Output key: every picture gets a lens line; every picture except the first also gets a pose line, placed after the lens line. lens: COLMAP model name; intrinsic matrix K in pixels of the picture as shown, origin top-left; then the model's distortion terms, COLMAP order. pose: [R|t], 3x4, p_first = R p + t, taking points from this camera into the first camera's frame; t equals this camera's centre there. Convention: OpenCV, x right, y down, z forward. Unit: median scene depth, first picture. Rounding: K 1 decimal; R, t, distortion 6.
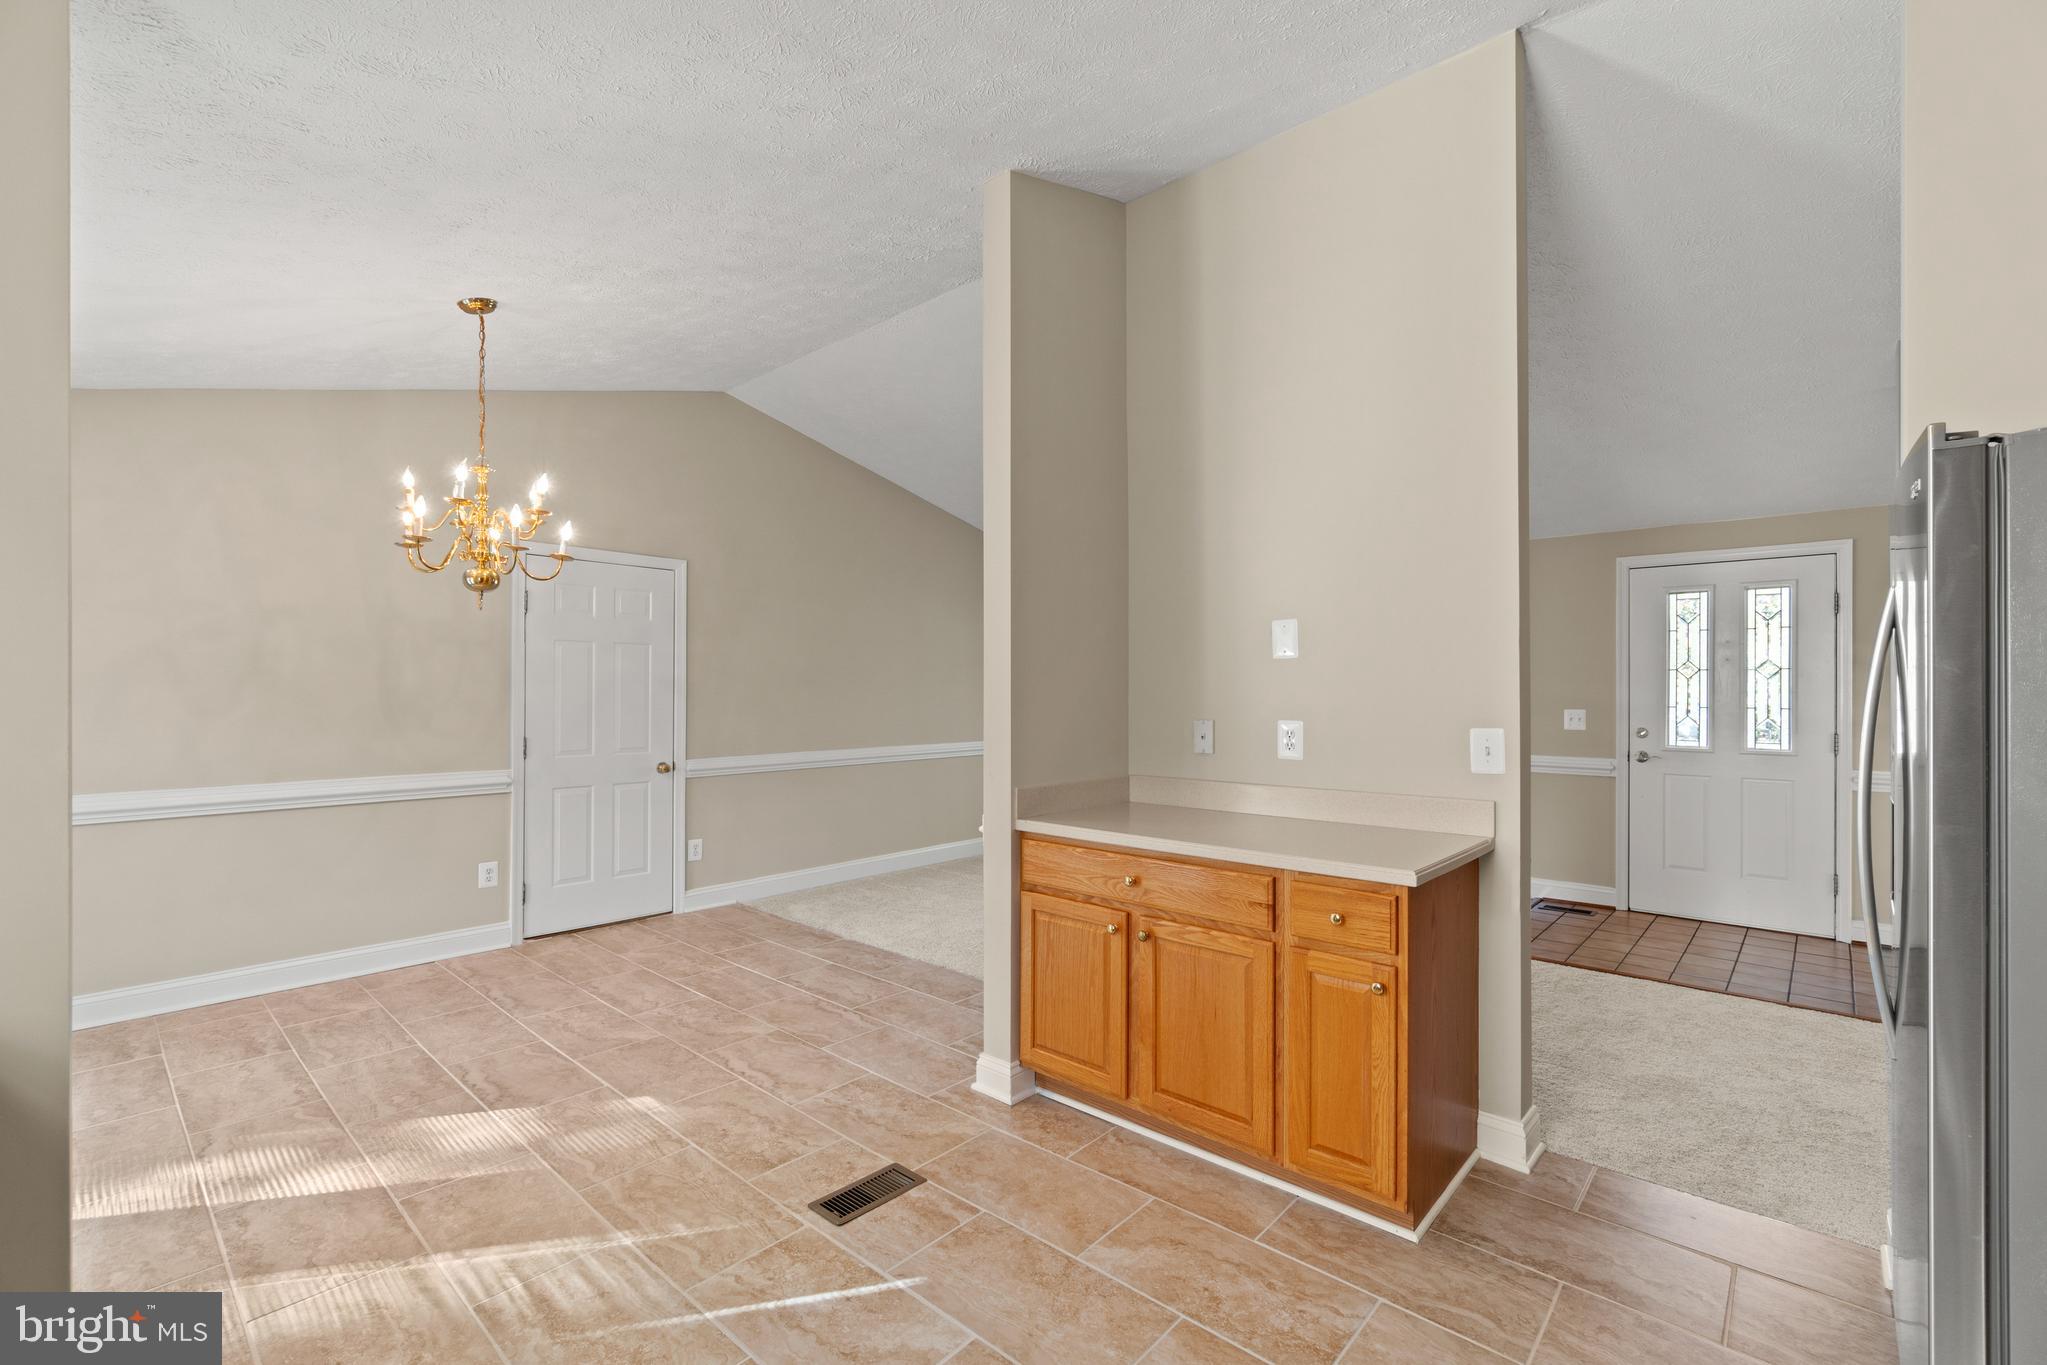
lens RADIAL K [[886.8, 0, 1025.1], [0, 886.8, 685.1], [0, 0, 1]] dist [0.001502, -0.000273]
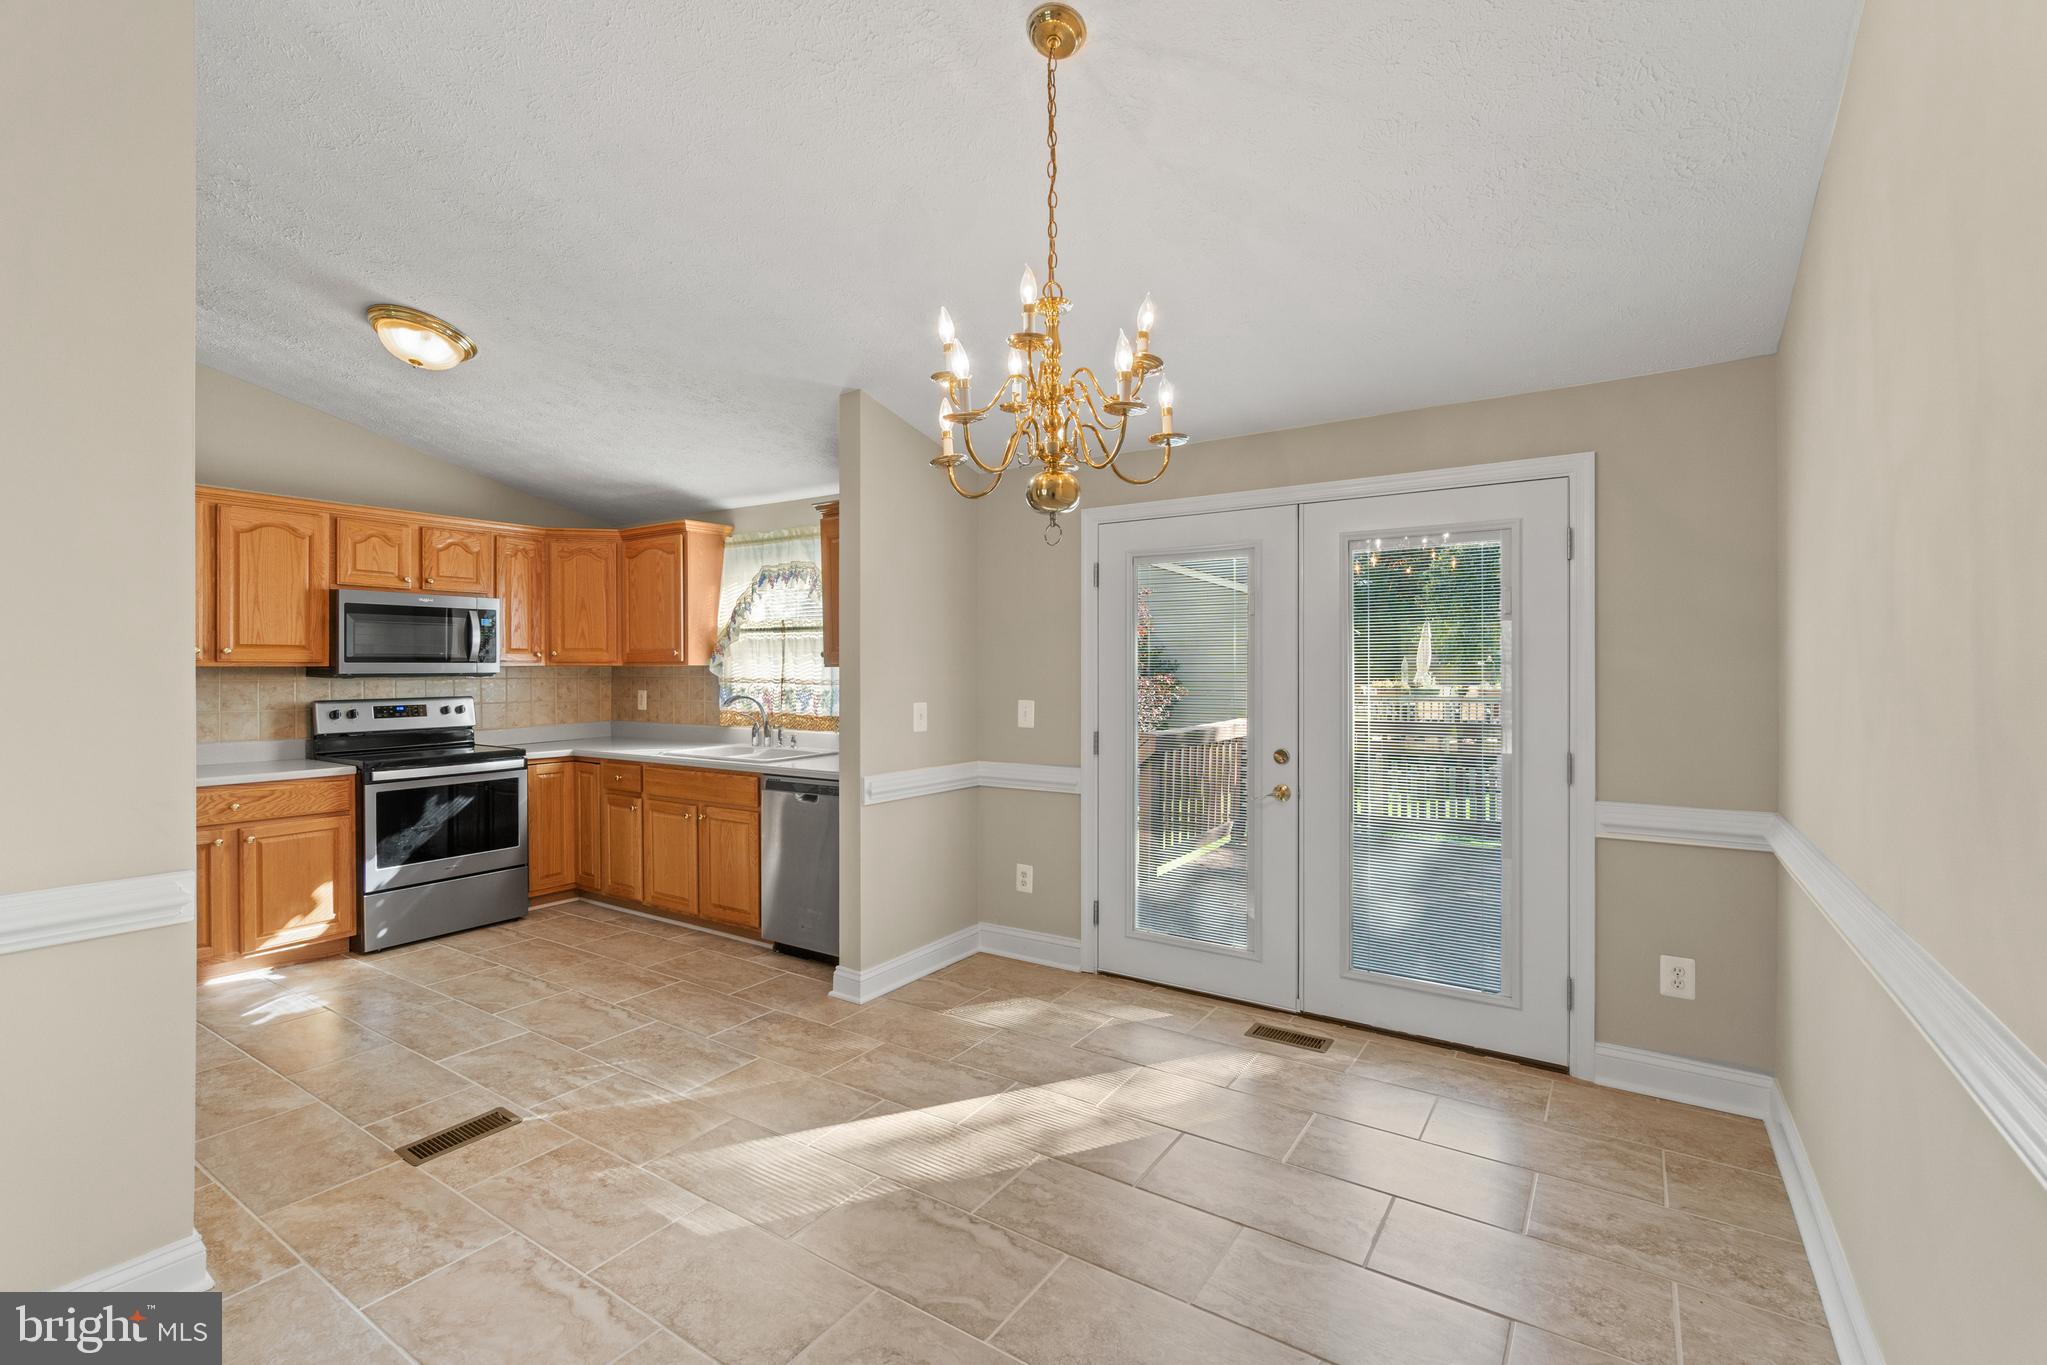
lens RADIAL K [[886.8, 0, 1025.7], [0, 886.8, 675.2], [0, 0, 1]] dist [0.001502, -0.000273]
pose [[-0.987286, 0.004023, -0.158903, -0.626641], [0.003798, 0.999991, 0.001720, -0.002157], [0.158908, 0.001094, -0.987293, 1.975540]]
